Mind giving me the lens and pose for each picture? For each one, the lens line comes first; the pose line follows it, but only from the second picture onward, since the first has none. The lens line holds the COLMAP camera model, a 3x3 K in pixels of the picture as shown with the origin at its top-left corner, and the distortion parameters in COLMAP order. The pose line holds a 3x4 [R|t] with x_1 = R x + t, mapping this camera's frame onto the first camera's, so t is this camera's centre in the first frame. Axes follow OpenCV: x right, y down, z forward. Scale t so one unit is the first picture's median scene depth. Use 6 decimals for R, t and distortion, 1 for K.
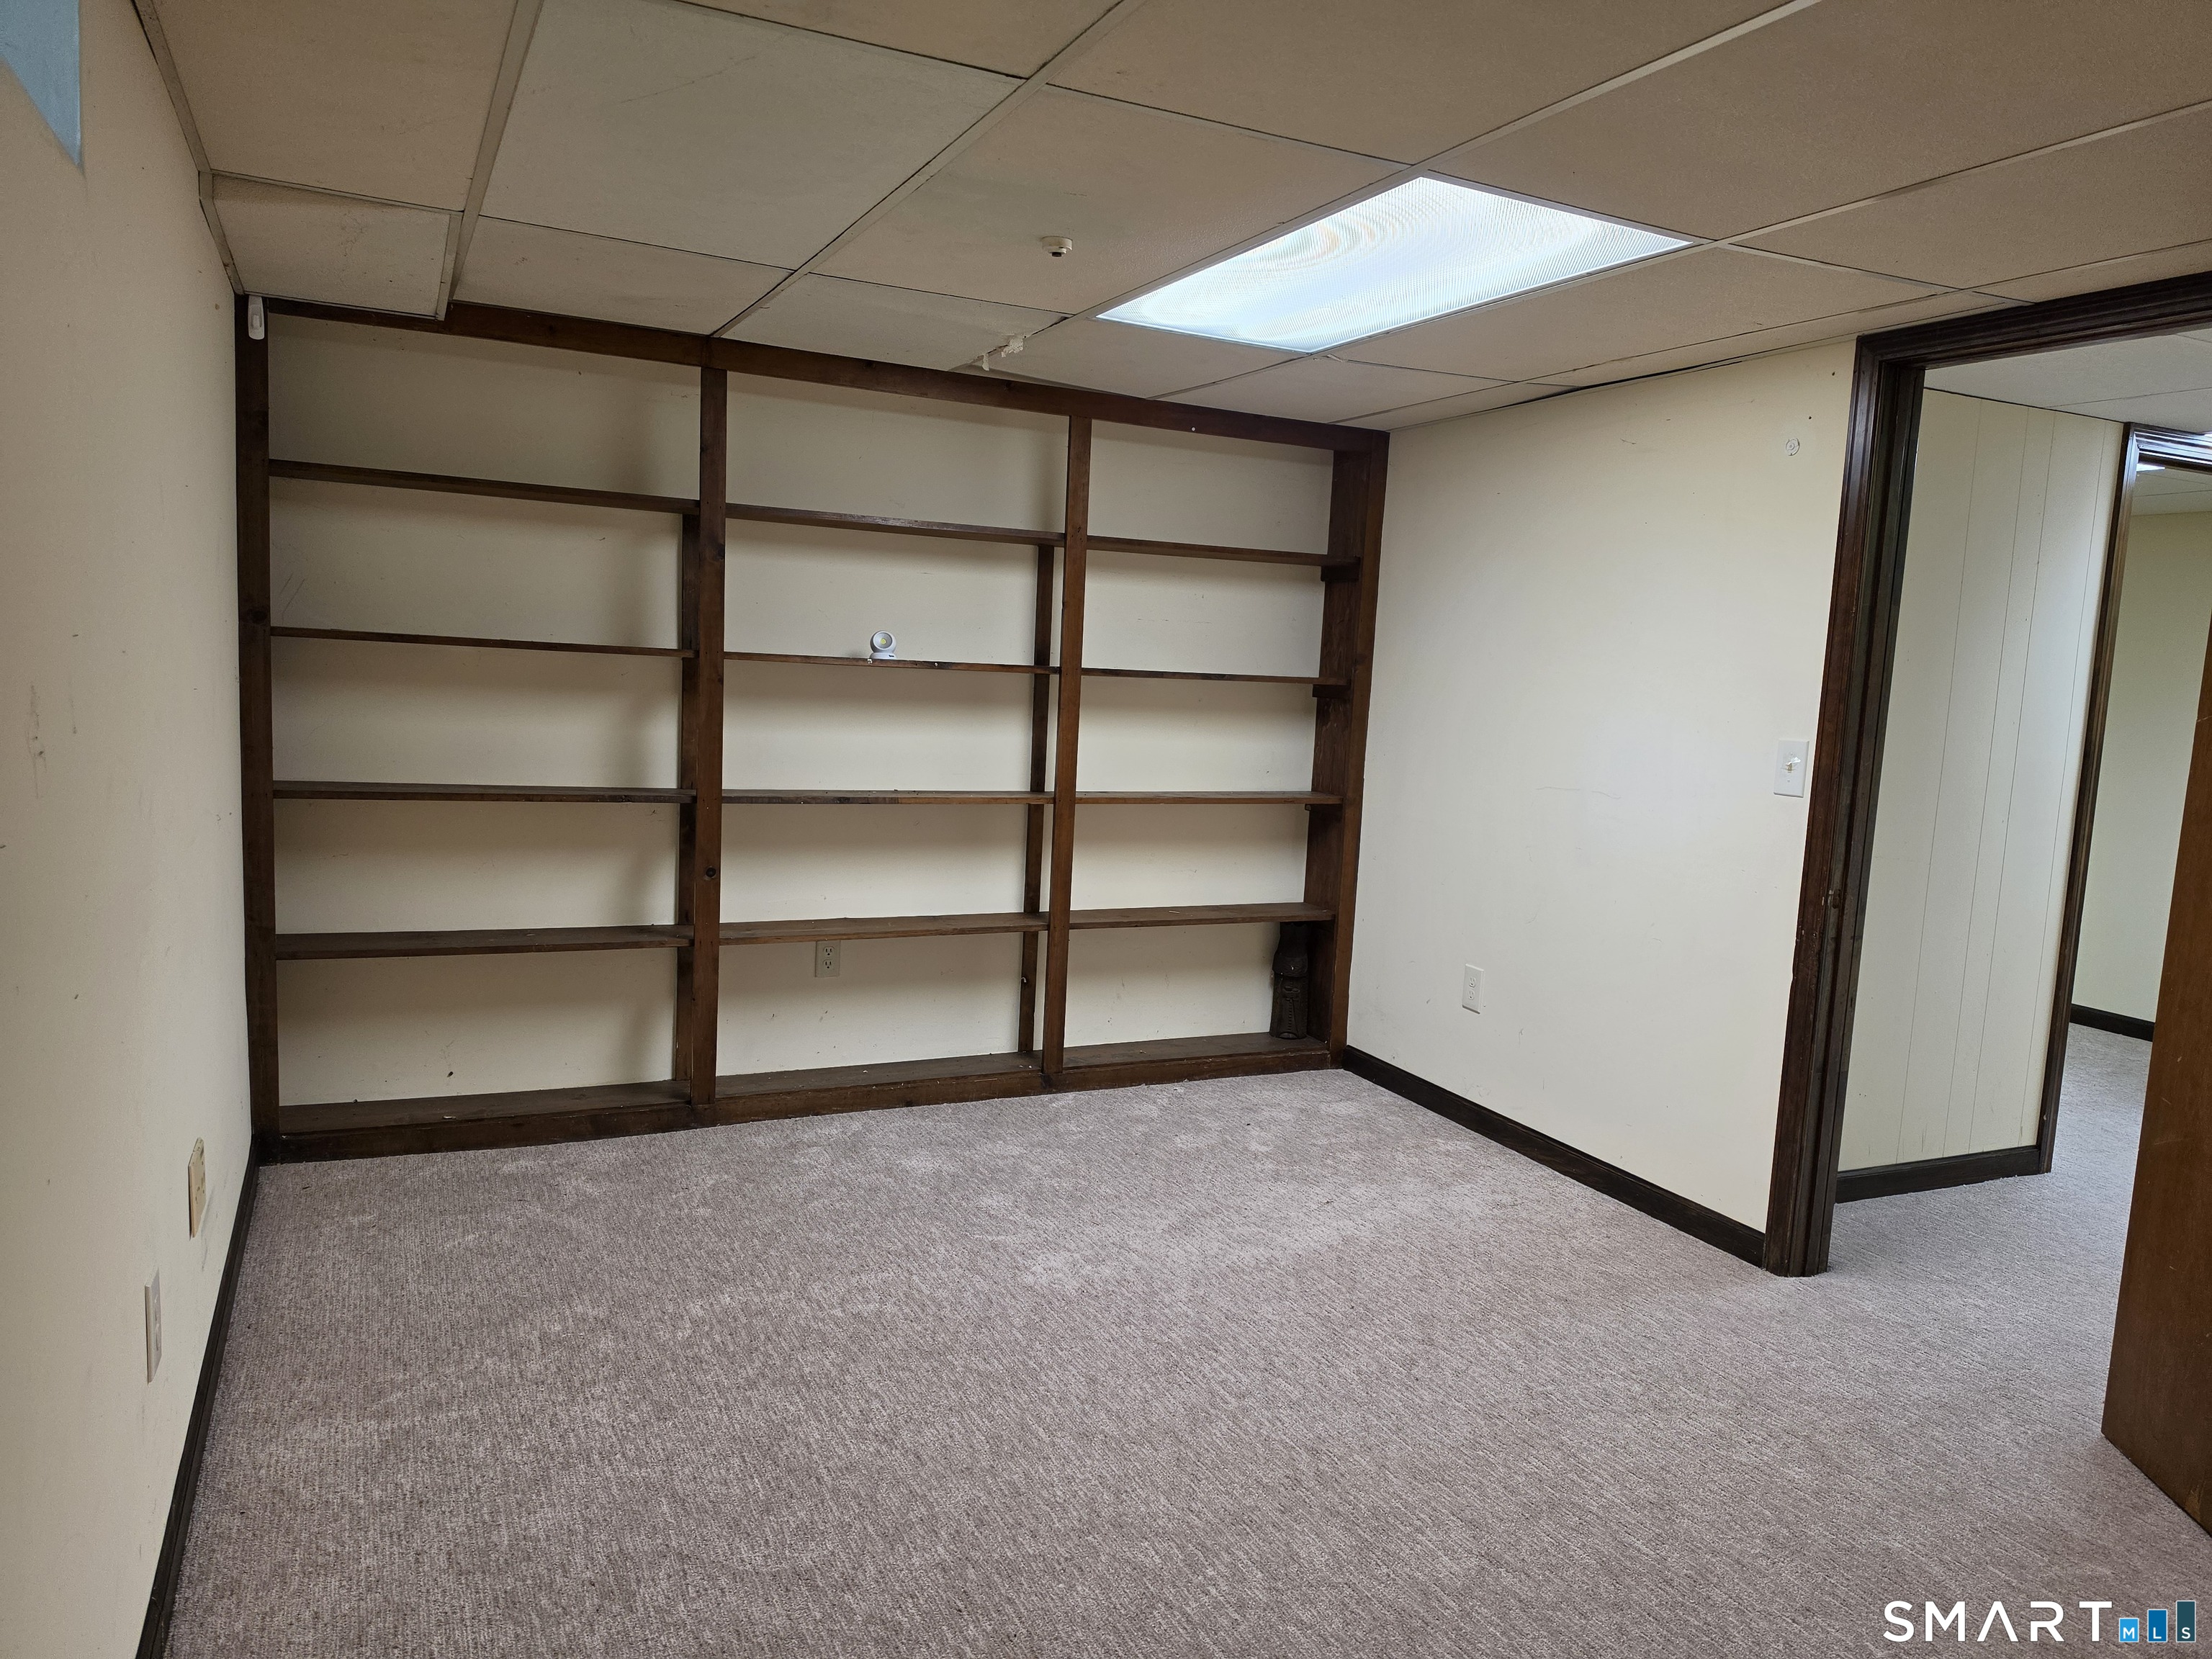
lens RADIAL K [[1502.3, 0, 1103.5], [0, 1502.3, 833.1], [0, 0, 1]] dist [0.009458, -0.006360]
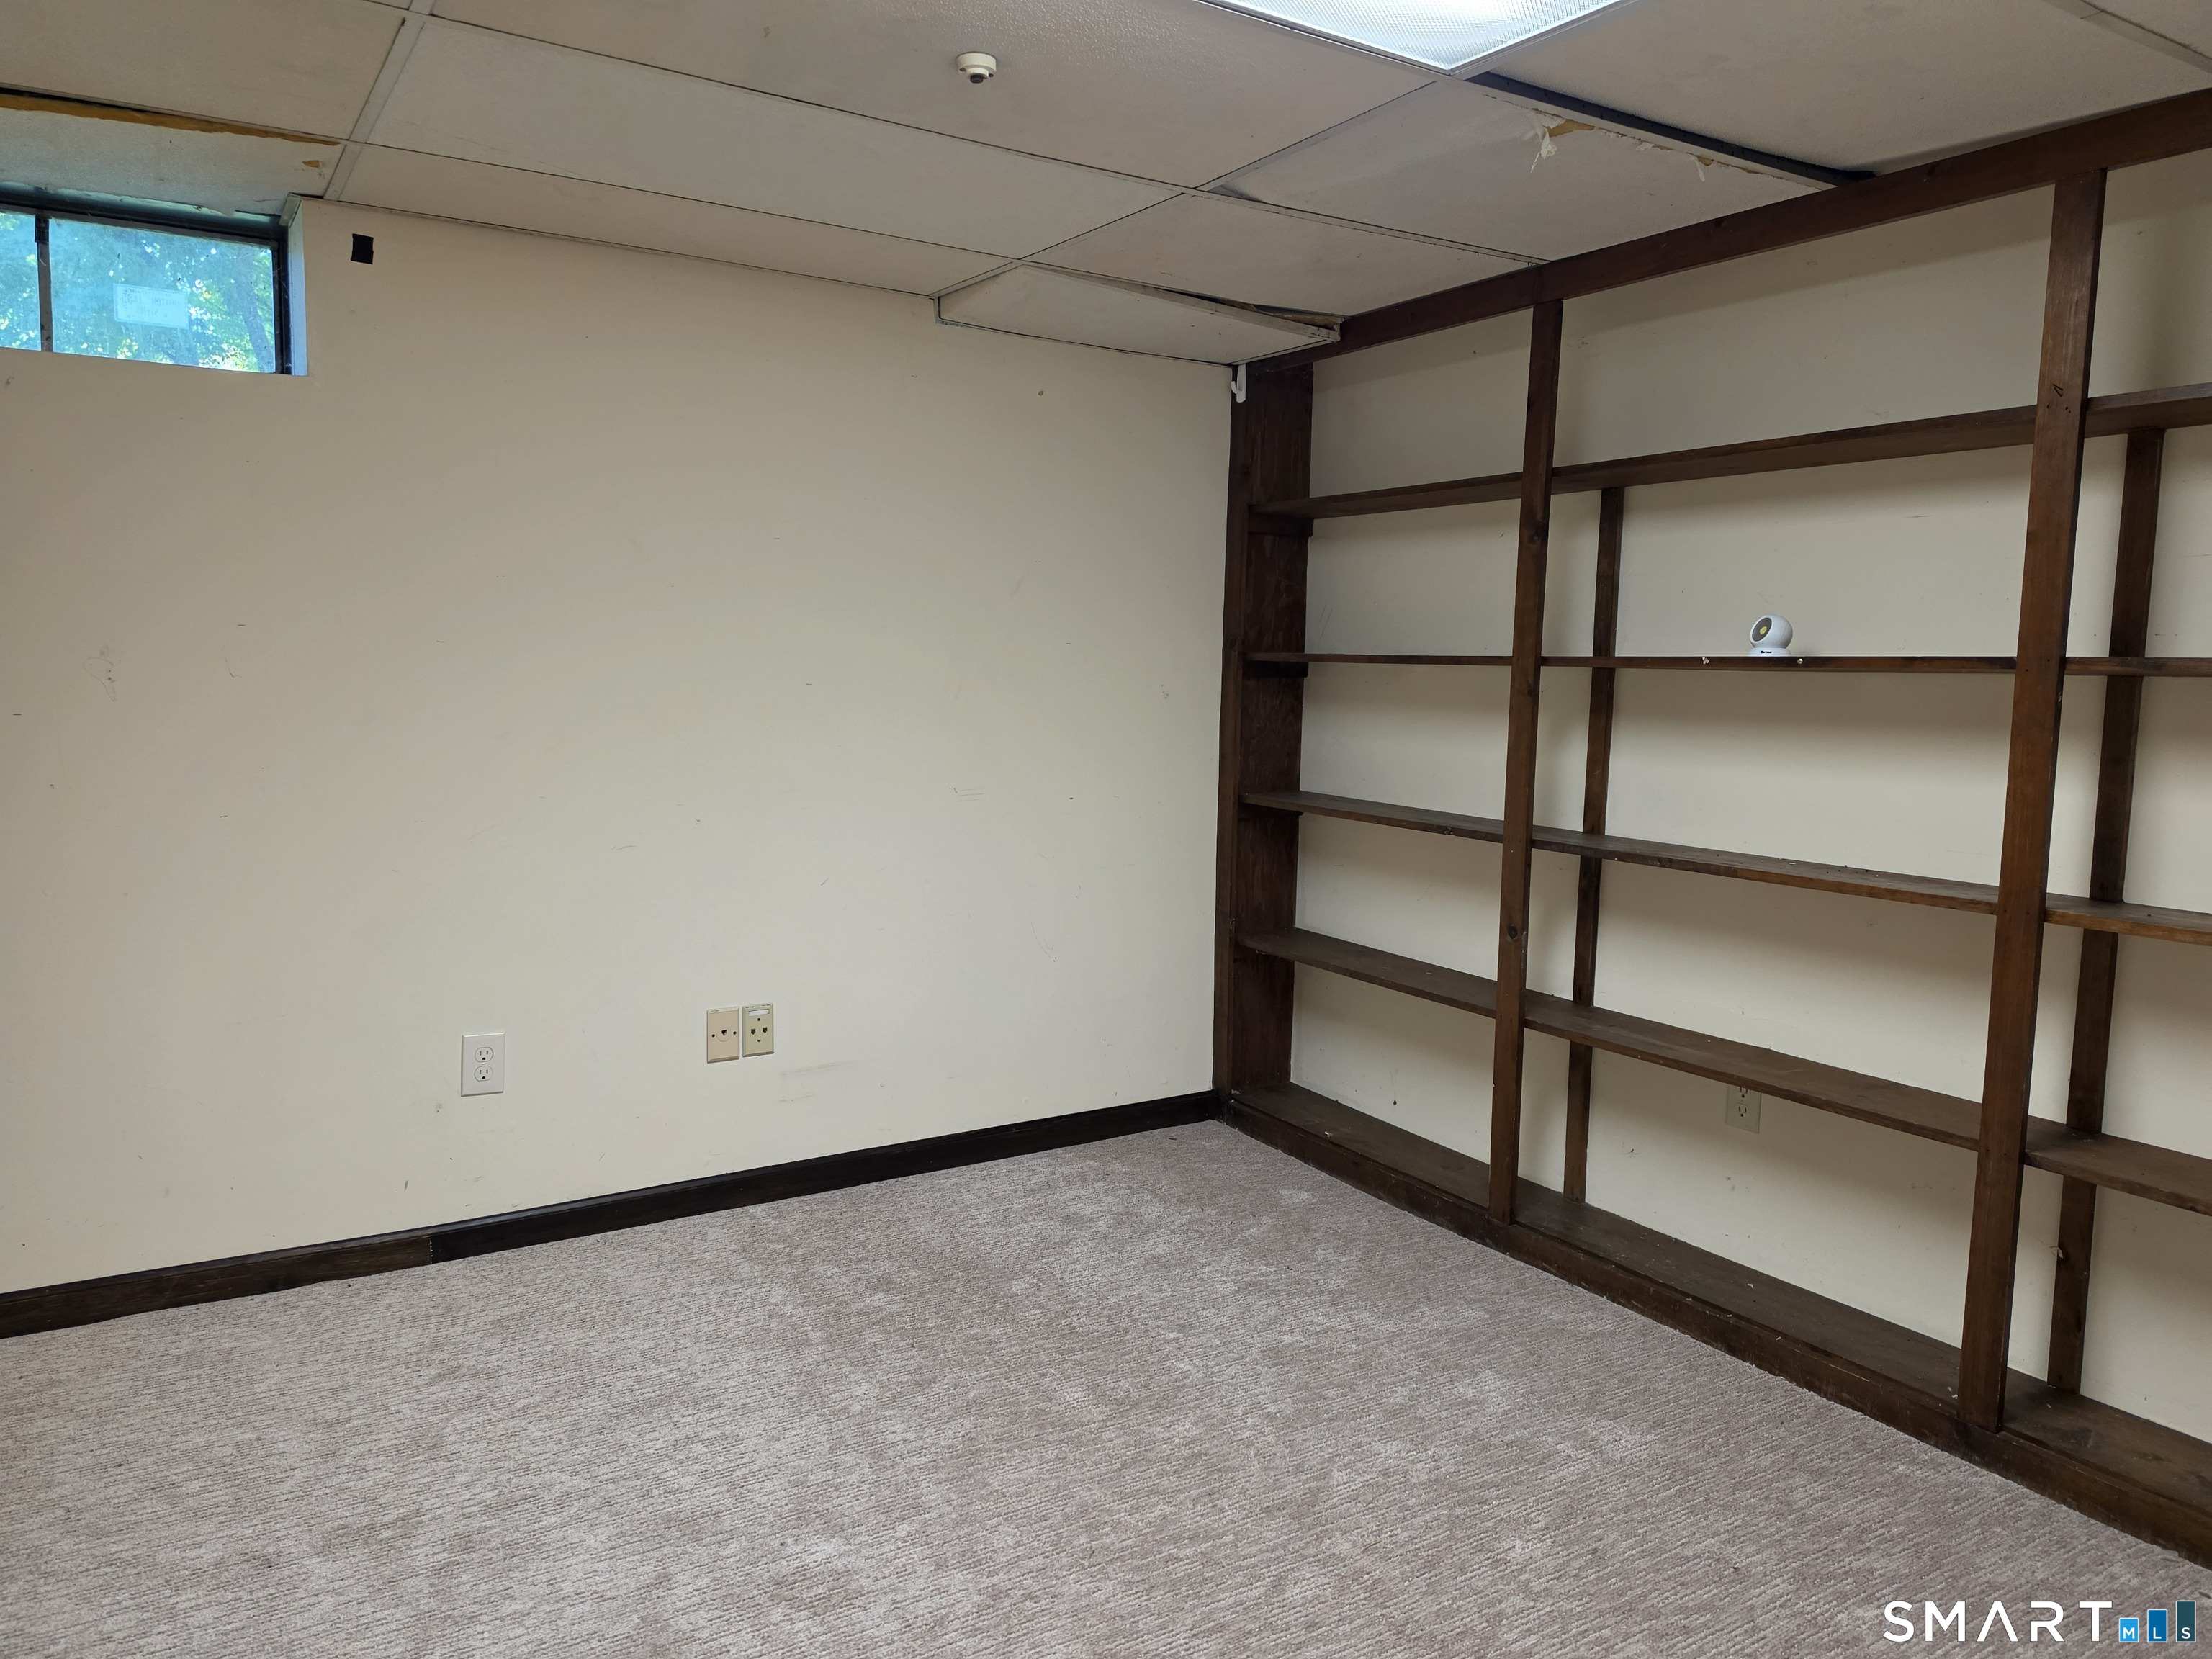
lens RADIAL K [[1502.3, 0, 1101.1], [0, 1502.3, 823.3], [0, 0, 1]] dist [0.009458, -0.006360]
pose [[0.102103, 0.063293, -0.992758, 0.509638], [-0.113559, 0.992192, 0.051577, -0.048851], [0.988271, 0.107471, 0.108494, 0.695927]]
